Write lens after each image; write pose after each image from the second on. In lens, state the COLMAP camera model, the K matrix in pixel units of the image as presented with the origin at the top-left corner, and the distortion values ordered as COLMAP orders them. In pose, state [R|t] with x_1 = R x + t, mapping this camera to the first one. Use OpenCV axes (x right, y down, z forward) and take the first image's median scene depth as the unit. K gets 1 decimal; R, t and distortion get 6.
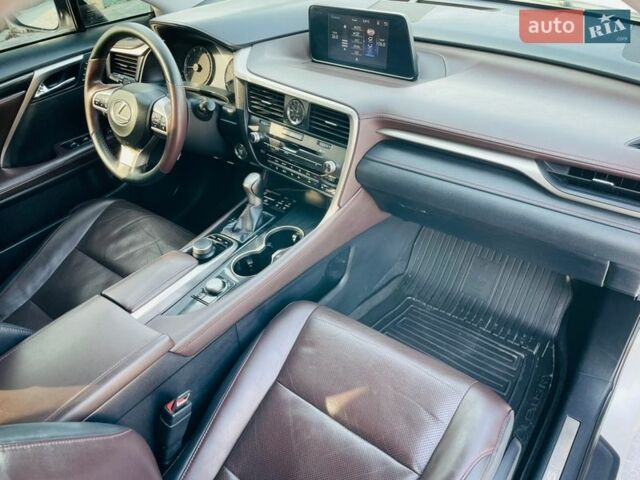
lens RADIAL K [[484.3, 0, 322.8], [0, 484.3, 241.3], [0, 0, 1]] dist [0.085265, -0.104916]
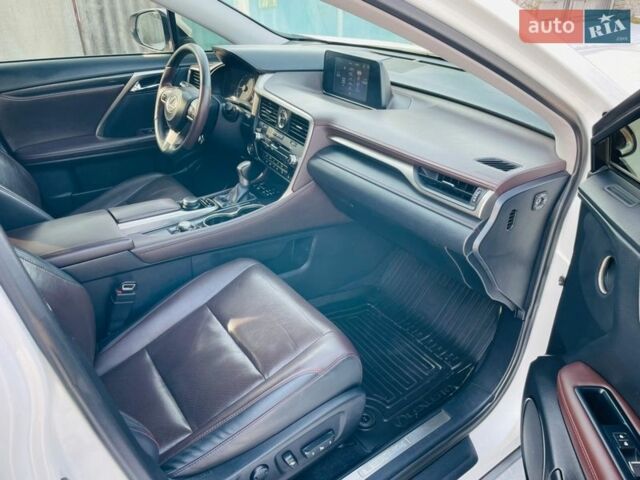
lens RADIAL K [[484.3, 0, 317.9], [0, 484.3, 239.6], [0, 0, 1]] dist [0.085265, -0.104916]
pose [[0.947286, 0.208516, -0.243250, 0.397851], [-0.241860, 0.963342, -0.116085, 0.169247], [0.210127, 0.168798, 0.962992, -0.183387]]
